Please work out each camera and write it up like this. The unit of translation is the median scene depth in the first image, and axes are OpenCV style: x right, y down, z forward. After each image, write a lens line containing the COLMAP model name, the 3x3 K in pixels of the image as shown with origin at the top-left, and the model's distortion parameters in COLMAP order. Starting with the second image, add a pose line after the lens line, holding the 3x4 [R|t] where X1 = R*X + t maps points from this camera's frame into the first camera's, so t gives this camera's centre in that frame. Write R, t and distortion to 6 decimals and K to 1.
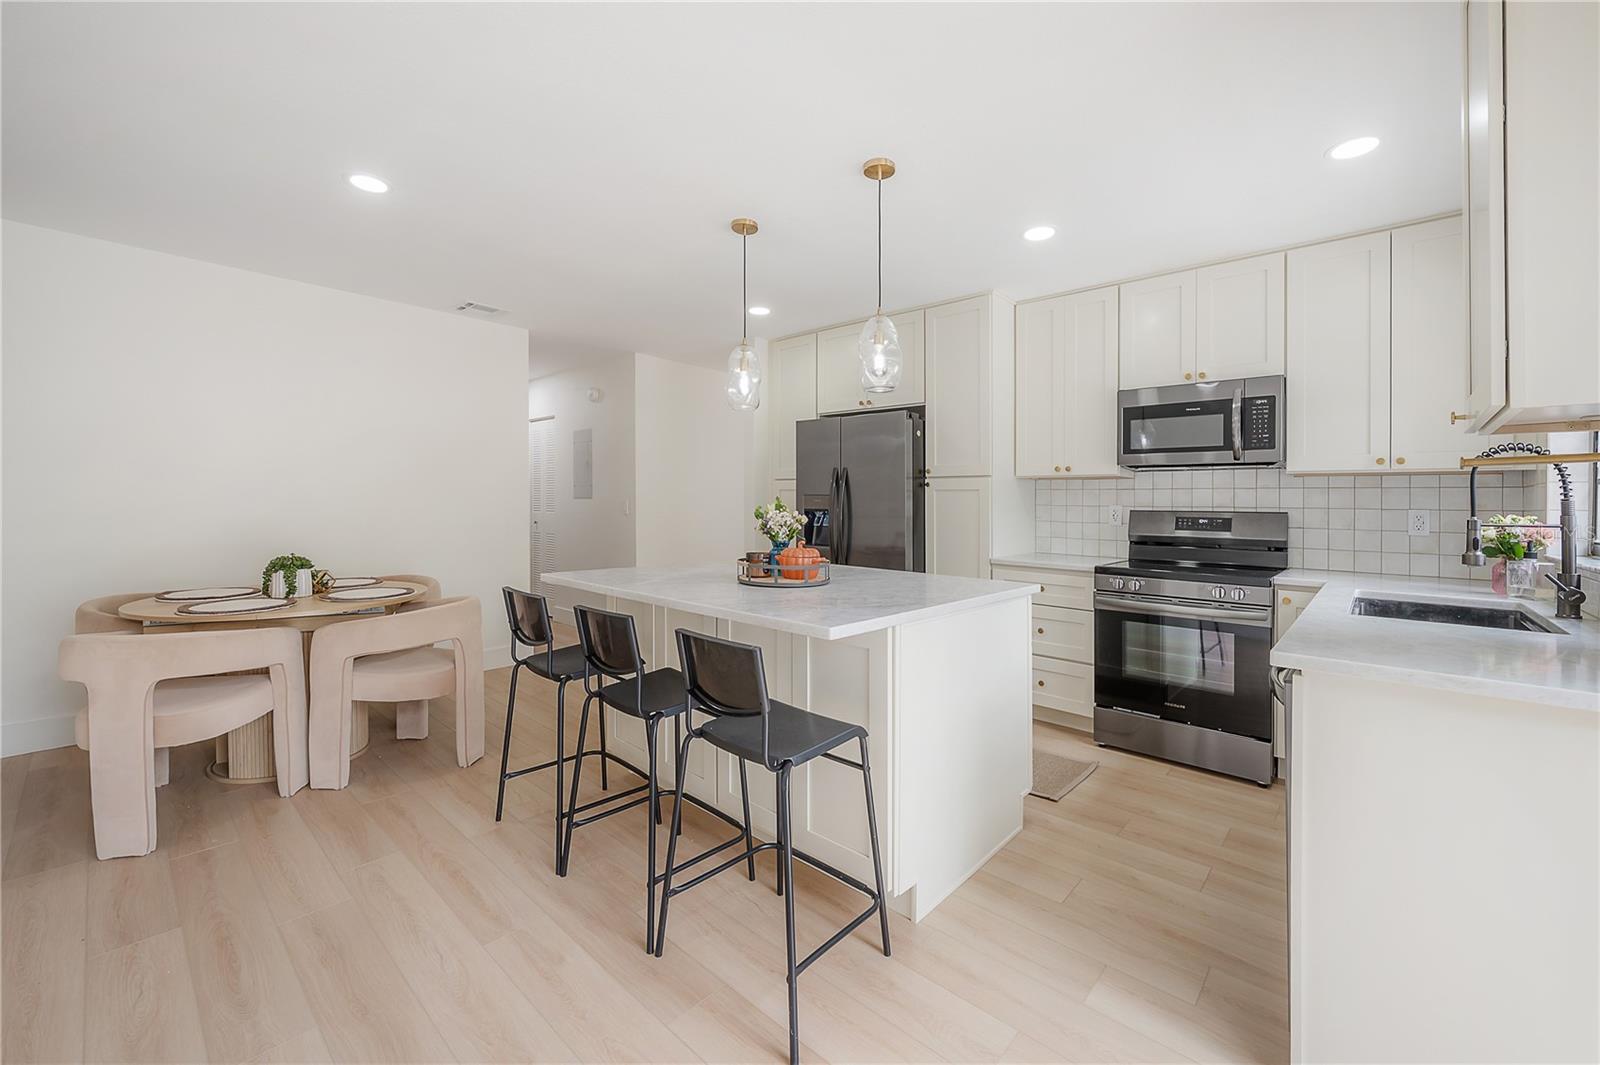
lens RADIAL K [[631.8, 0, 830.5], [0, 631.8, 485.0], [0, 0, 1]] dist [-0.014888, 0.000111]
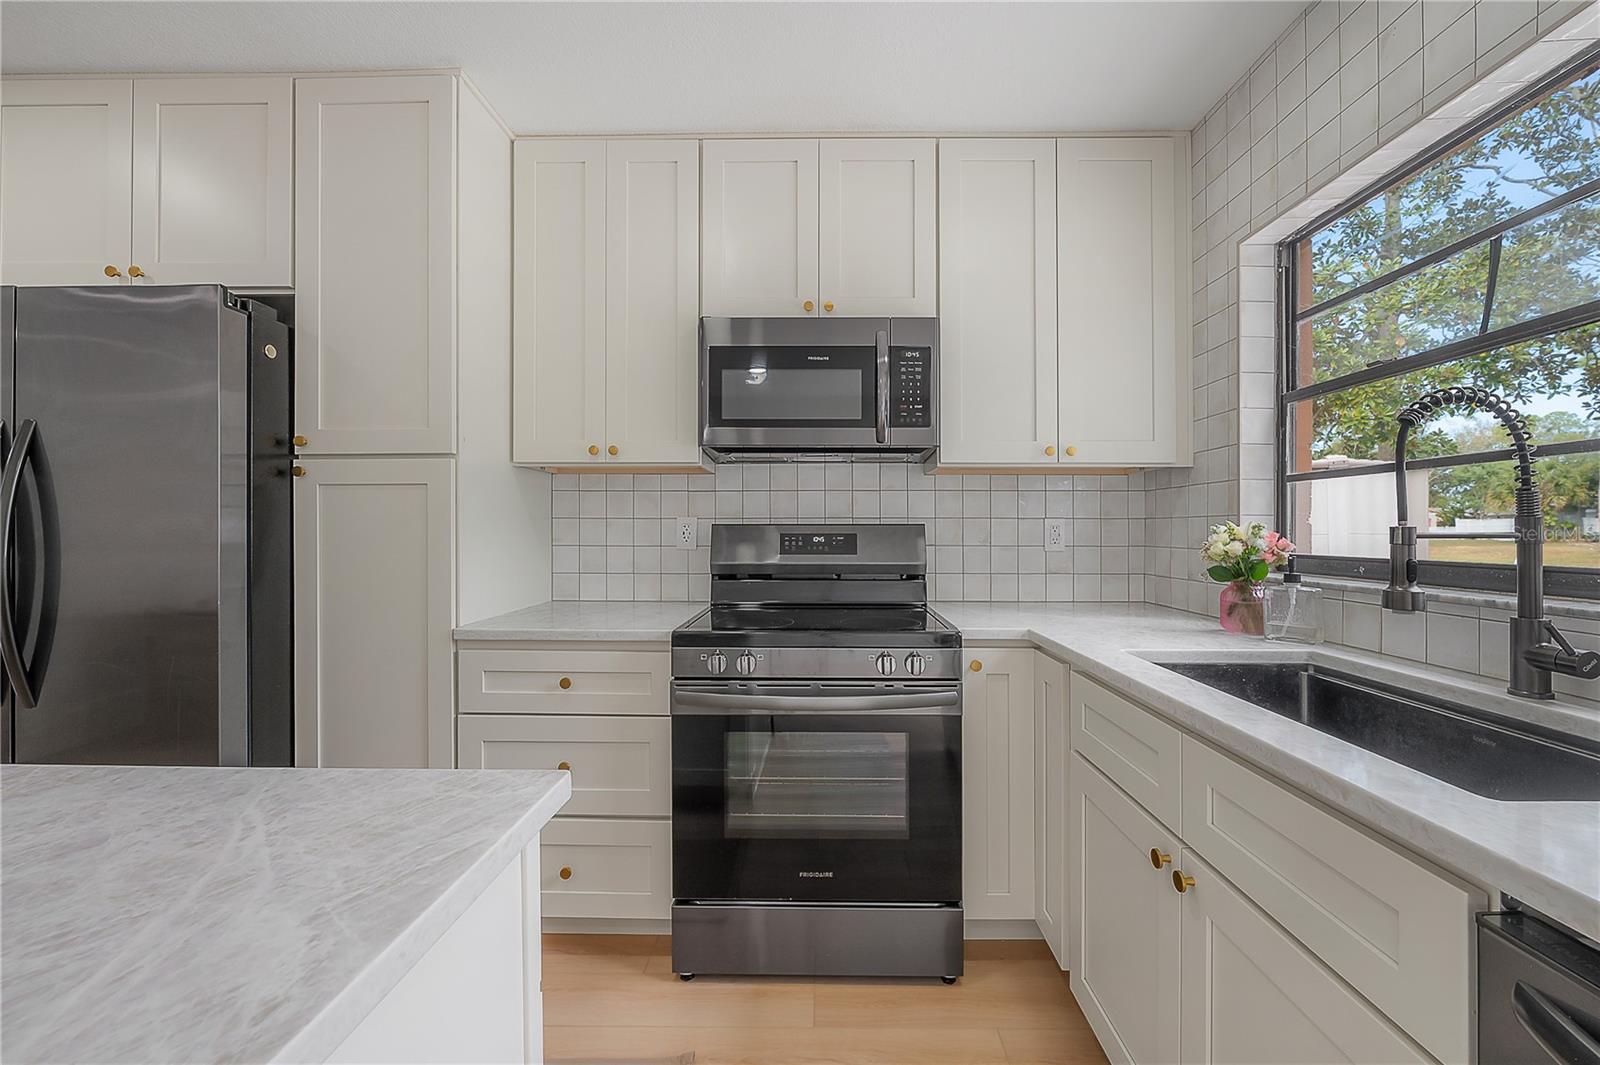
lens RADIAL K [[656.1, 0, 825.8], [0, 656.1, 524.2], [0, 0, 1]] dist [-0.002143, 0.000302]
pose [[0.752711, -0.009969, 0.658276, 0.158428], [-0.010125, 0.999592, 0.026715, 0.024484], [-0.658273, -0.026774, 0.752303, 0.508116]]
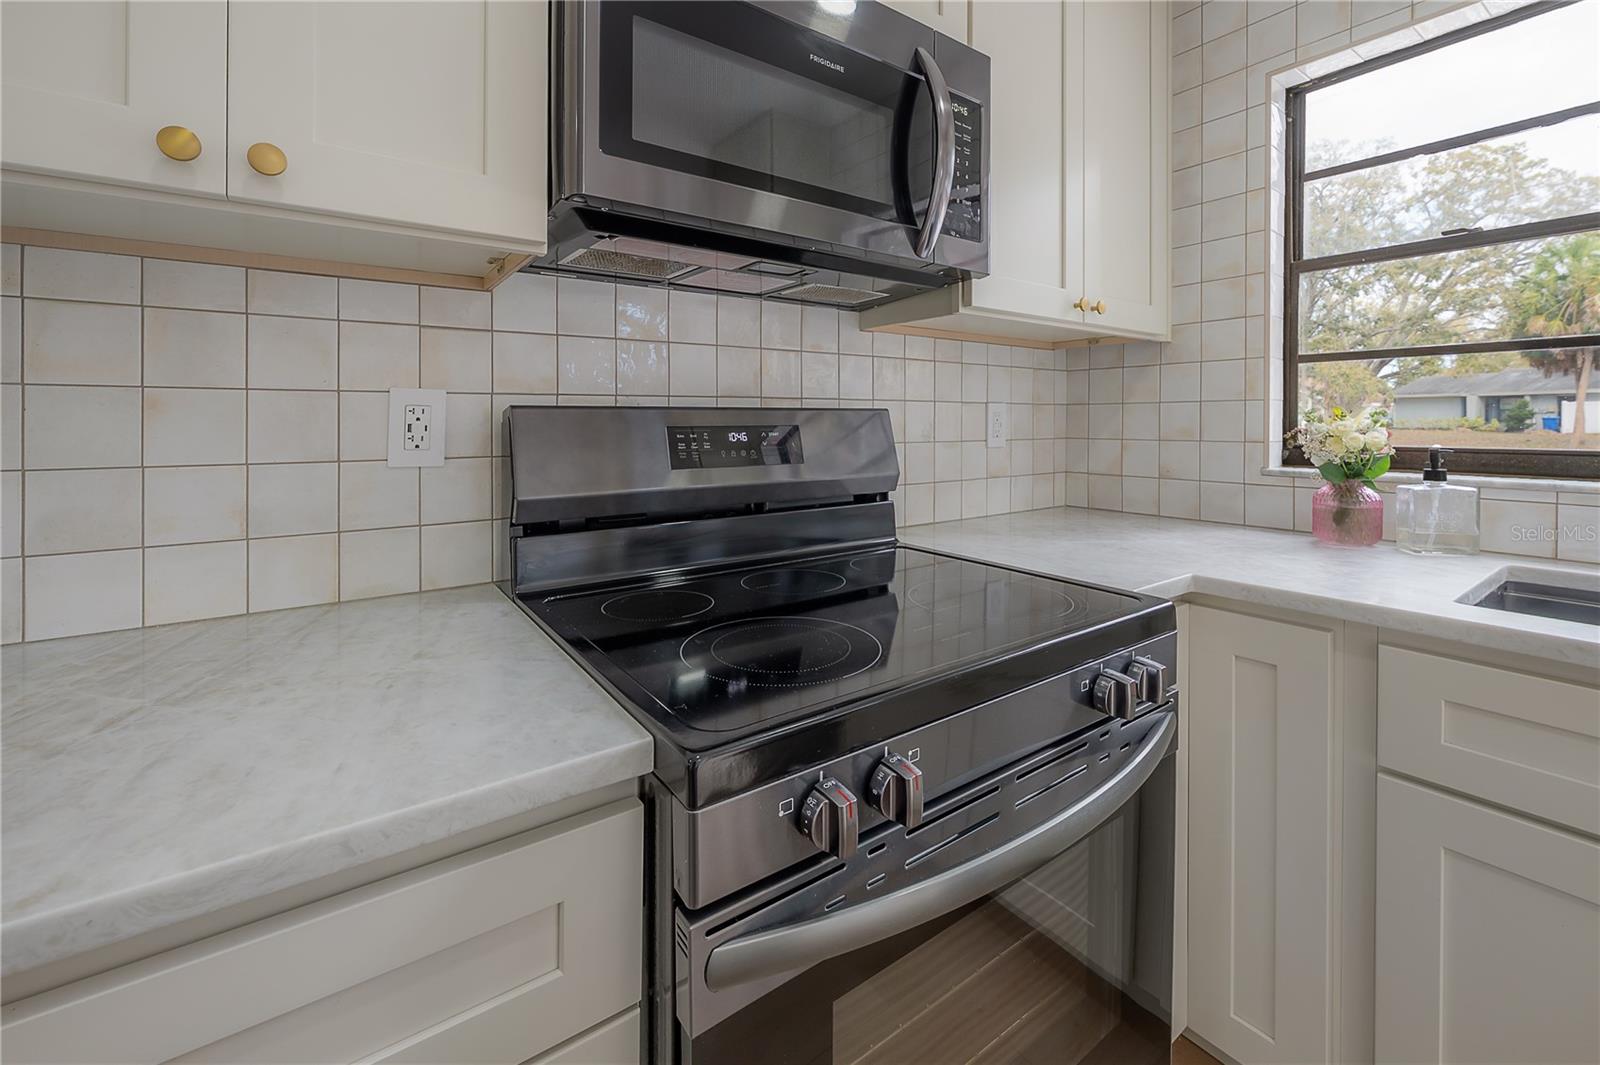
lens RADIAL K [[673.6, 0, 825.7], [0, 673.6, 427.2], [0, 0, 1]] dist [-0.001006, -0.000383]
pose [[0.202404, -0.026264, 0.978950, 0.259306], [-0.026921, 0.999113, 0.032371, 0.040952], [-0.978932, -0.032906, 0.201518, 0.926016]]
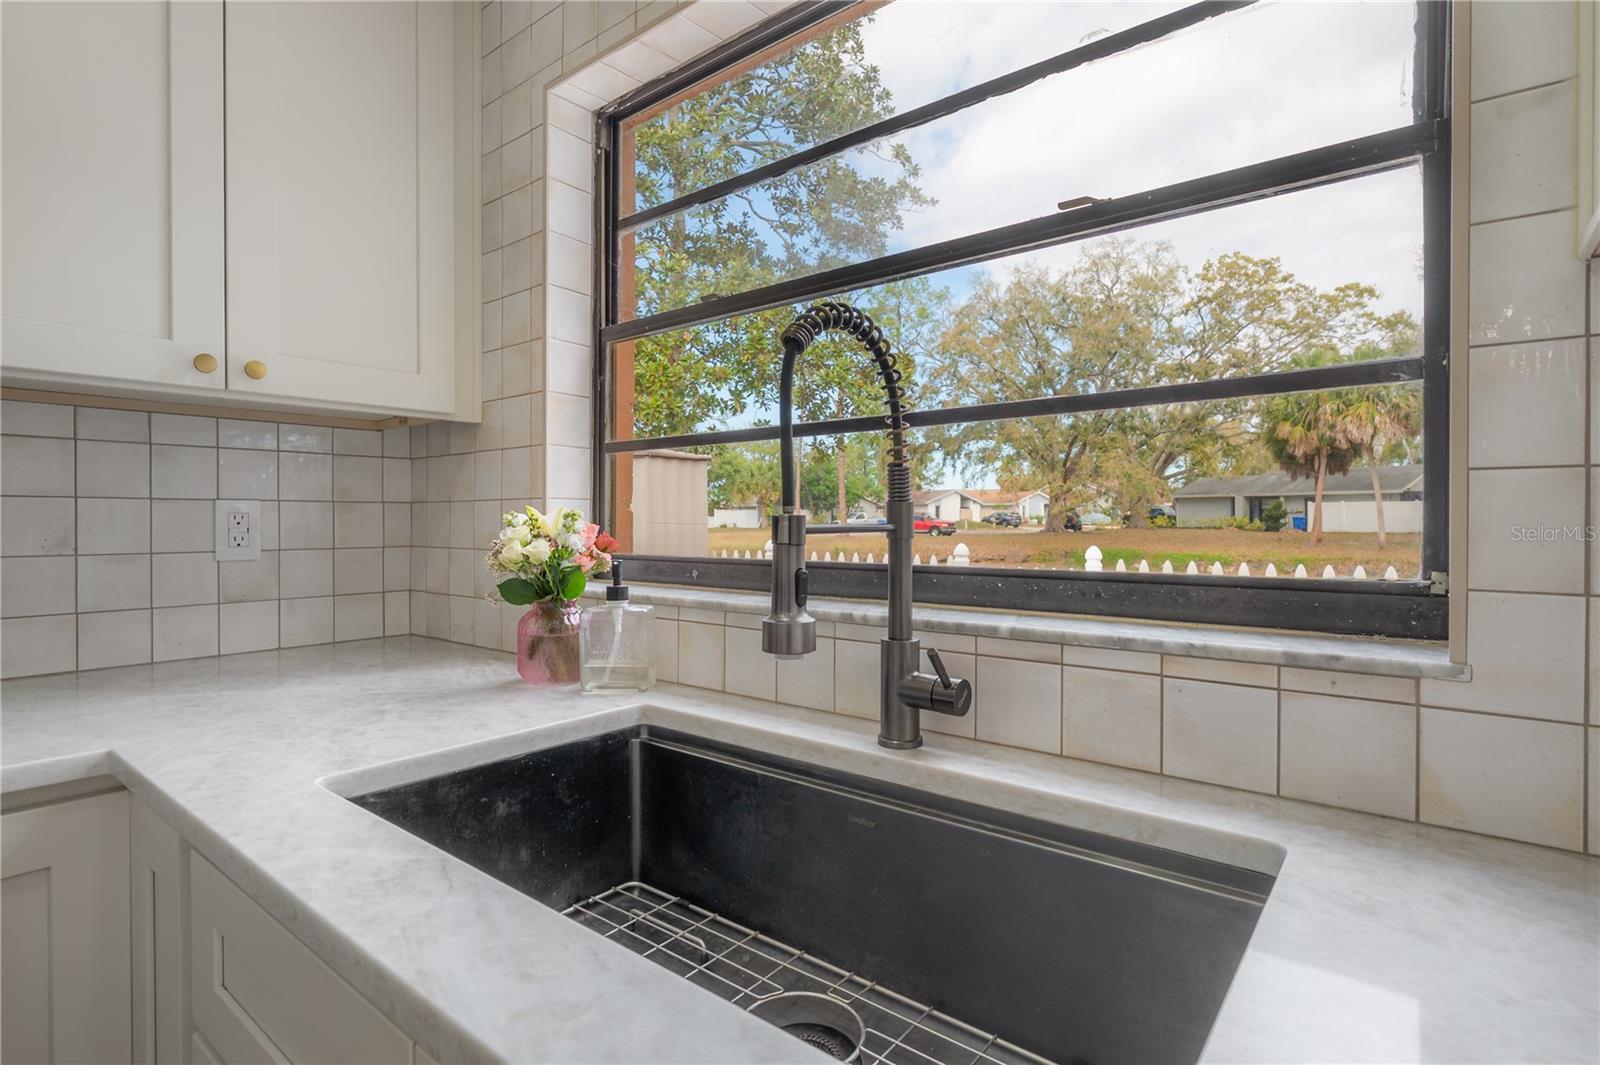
lens RADIAL K [[779.0, 0, 826.7], [0, 779.0, 521.1], [0, 0, 1]] dist [-0.000185, -0.000023]
pose [[-0.058092, -0.018397, 0.998142, 0.347419], [-0.032390, 0.999339, 0.016534, 0.028945], [-0.997786, -0.031369, -0.058649, 0.564922]]
